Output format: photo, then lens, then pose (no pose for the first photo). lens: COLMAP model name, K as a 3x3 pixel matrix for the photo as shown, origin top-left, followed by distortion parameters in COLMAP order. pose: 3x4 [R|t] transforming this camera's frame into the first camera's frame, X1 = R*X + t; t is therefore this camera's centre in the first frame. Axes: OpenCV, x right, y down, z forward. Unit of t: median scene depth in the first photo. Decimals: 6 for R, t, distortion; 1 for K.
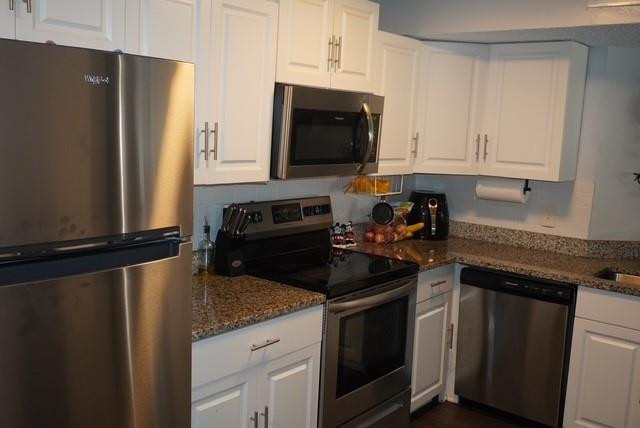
lens RADIAL K [[648.7, 0, 318.5], [0, 648.7, 211.6], [0, 0, 1]] dist [-0.004394, 0.000000]
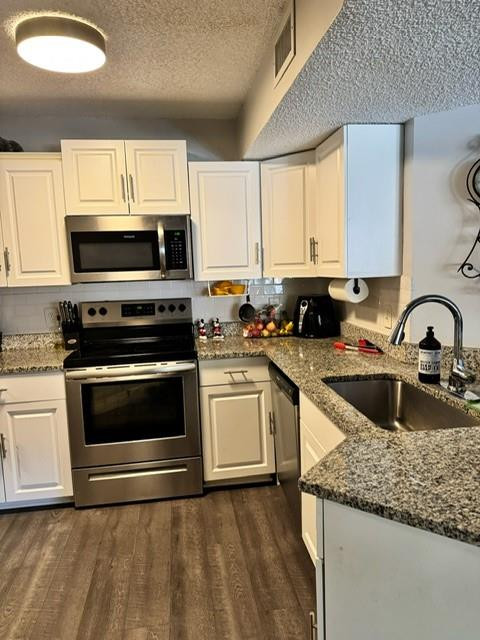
lens RADIAL K [[444.1, 0, 239.1], [0, 444.1, 318.6], [0, 0, 1]] dist [0.066631, -0.075082]
pose [[0.726446, 0.013090, -0.687099, 0.752896], [-0.022013, 0.999749, -0.004228, 0.020388], [0.686871, 0.018196, 0.726551, 0.451825]]
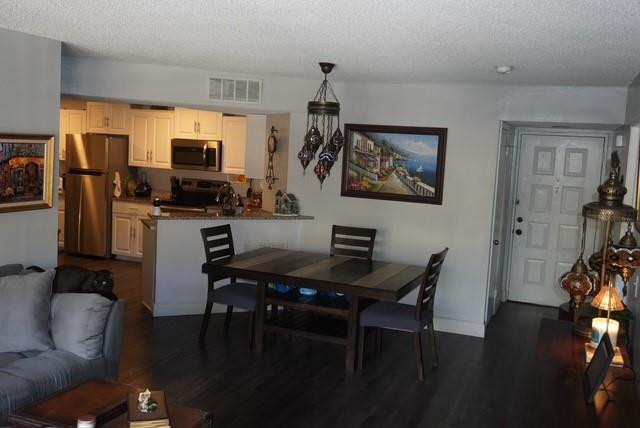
lens RADIAL K [[648.7, 0, 317.3], [0, 648.7, 215.4], [0, 0, 1]] dist [-0.004394, 0.000000]
pose [[0.297643, 0.066820, -0.952336, 2.713175], [-0.161717, 0.986660, 0.018685, 0.002338], [0.940881, 0.148448, 0.304478, 0.622333]]
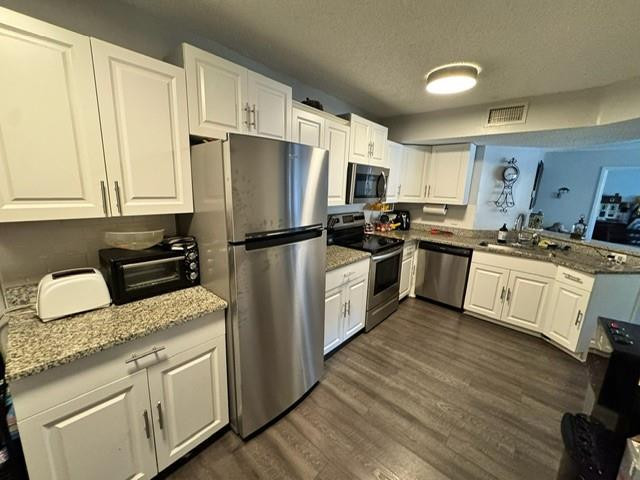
lens RADIAL K [[253.6, 0, 321.4], [0, 253.6, 238.1], [0, 0, 1]] dist [0.001037, 0.000624]
pose [[0.998845, -0.002981, -0.047963, -0.101265], [0.006474, 0.997323, 0.072833, 0.003132], [0.047617, -0.073059, 0.996190, 0.059616]]
